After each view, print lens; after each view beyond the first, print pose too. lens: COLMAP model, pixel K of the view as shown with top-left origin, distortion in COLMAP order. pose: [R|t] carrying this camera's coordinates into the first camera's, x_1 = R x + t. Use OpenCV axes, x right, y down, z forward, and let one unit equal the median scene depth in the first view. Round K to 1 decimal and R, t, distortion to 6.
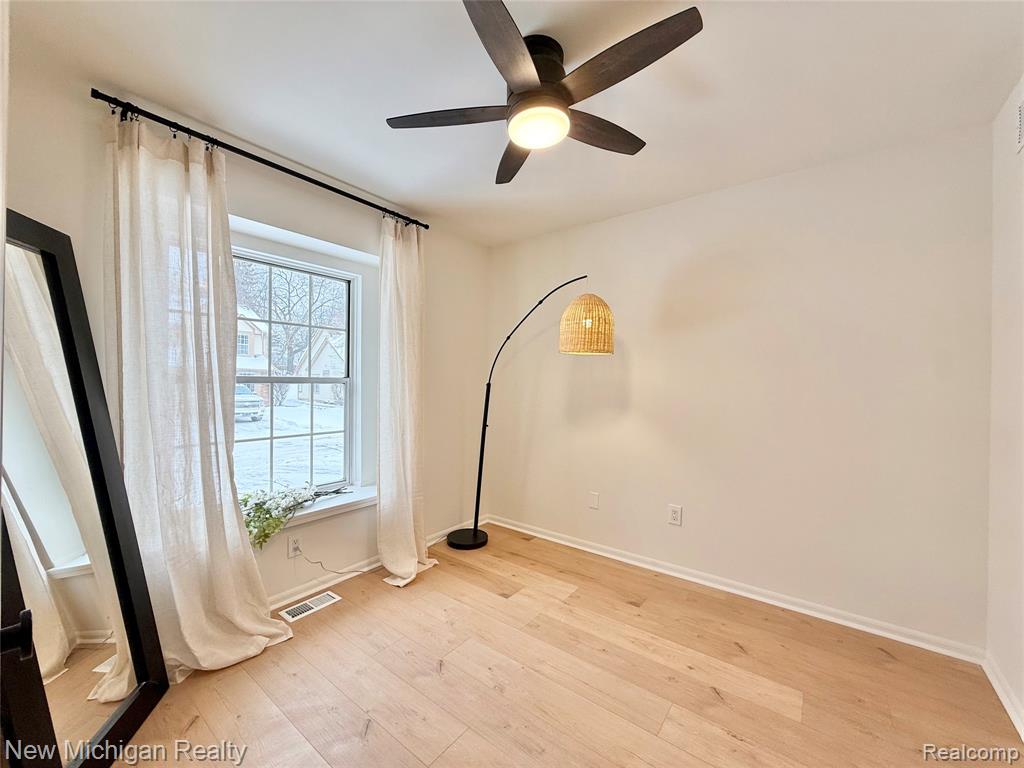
lens RADIAL K [[409.1, 0, 515.7], [0, 409.1, 381.8], [0, 0, 1]] dist [0.000699, -0.000248]
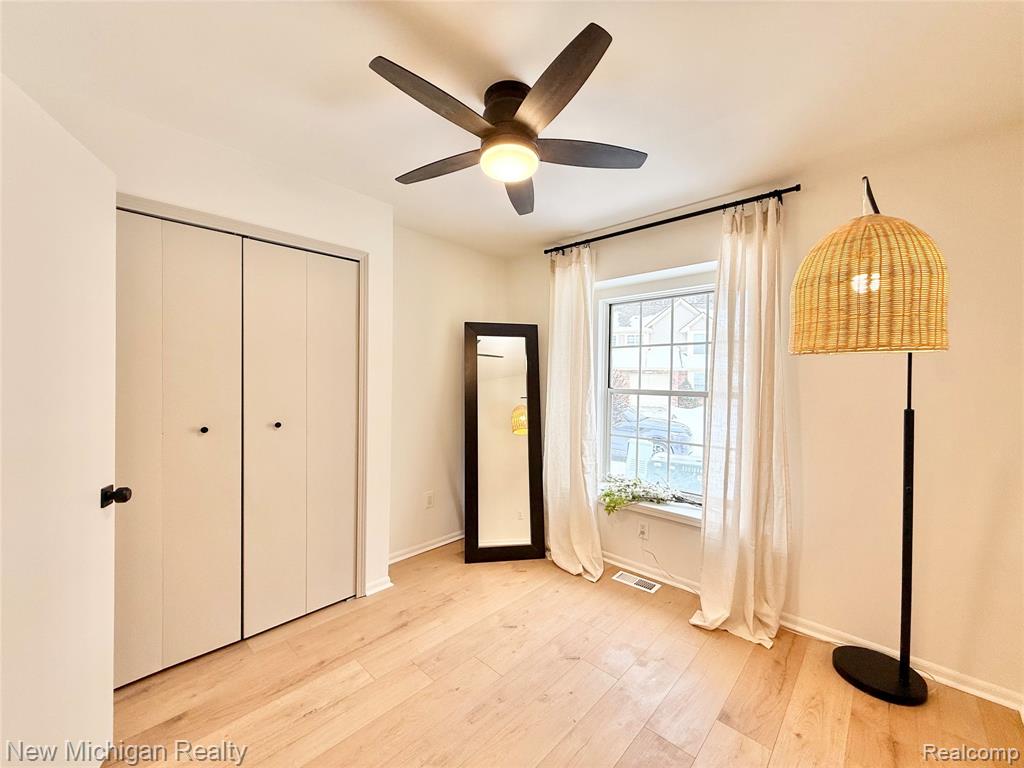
lens RADIAL K [[410.2, 0, 508.5], [0, 410.2, 383.2], [0, 0, 1]] dist [0.000681, -0.000025]
pose [[-0.115464, 0.001444, -0.993311, 0.668741], [-0.014408, 0.999891, 0.003128, -0.031999], [0.993207, 0.014673, -0.115431, 0.683435]]
